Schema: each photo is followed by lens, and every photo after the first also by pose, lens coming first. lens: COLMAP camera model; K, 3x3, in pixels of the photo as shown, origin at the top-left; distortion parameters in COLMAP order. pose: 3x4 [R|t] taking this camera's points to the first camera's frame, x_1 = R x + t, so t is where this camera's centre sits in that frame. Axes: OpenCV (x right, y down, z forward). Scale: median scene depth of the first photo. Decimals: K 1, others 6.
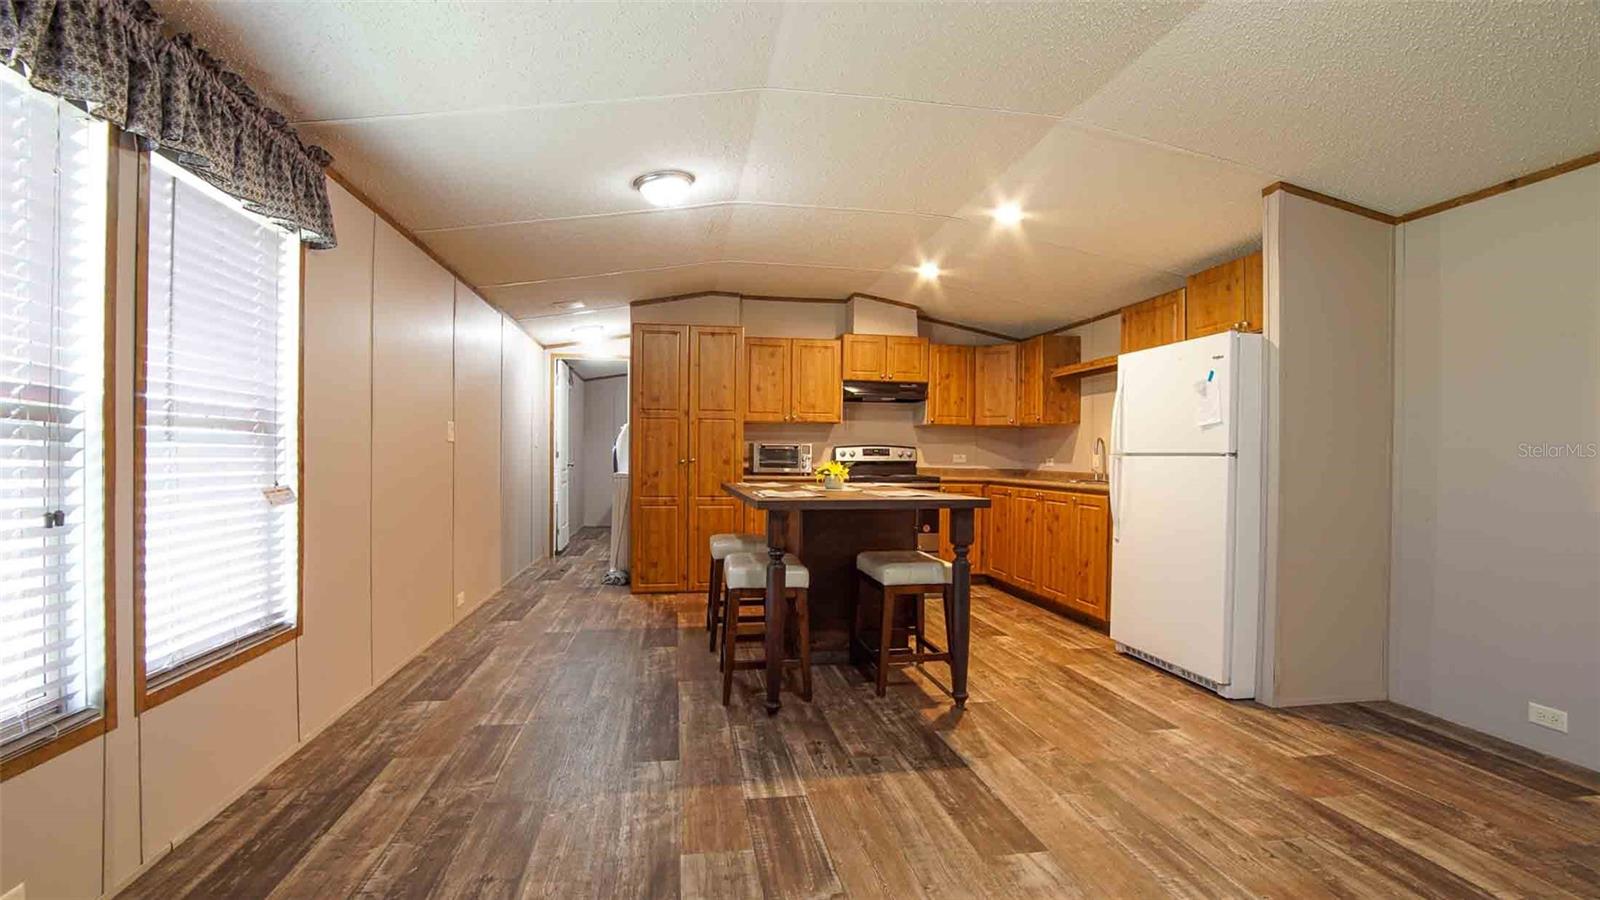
lens RADIAL K [[714.3, 0, 797.2], [0, 714.3, 460.1], [0, 0, 1]] dist [-0.000354, -0.000033]
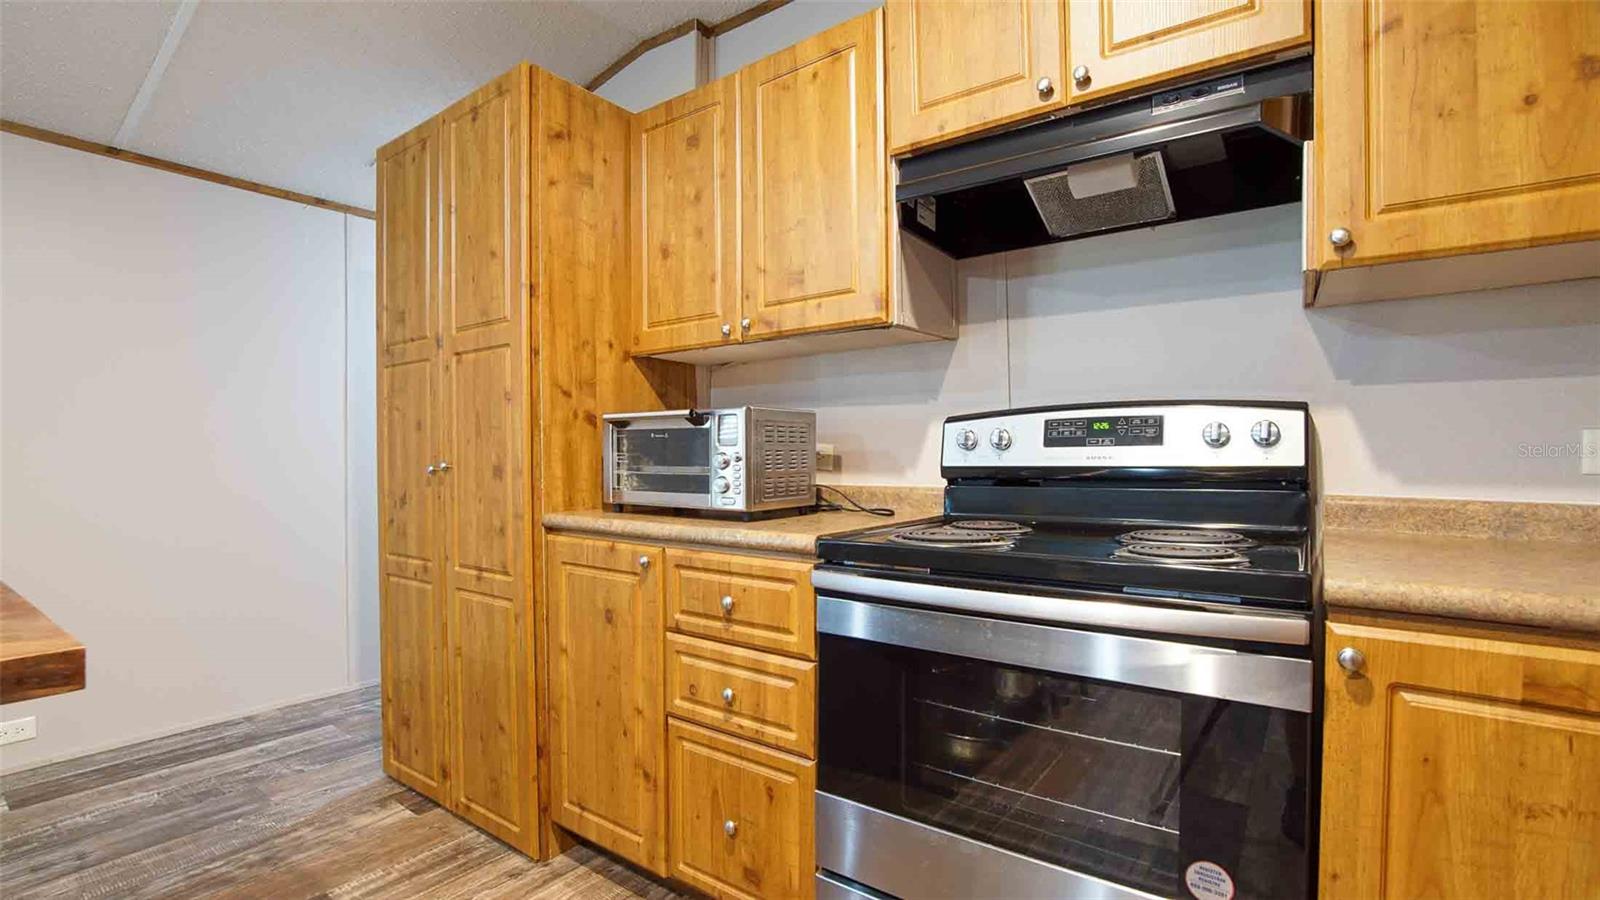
lens RADIAL K [[714.3, 0, 797.2], [0, 714.3, 460.1], [0, 0, 1]] dist [-0.000354, -0.000033]
pose [[0.705037, -0.005784, -0.709147, 0.214145], [0.007202, 0.999974, -0.000997, -0.001427], [0.709134, -0.004405, 0.705060, 0.757357]]
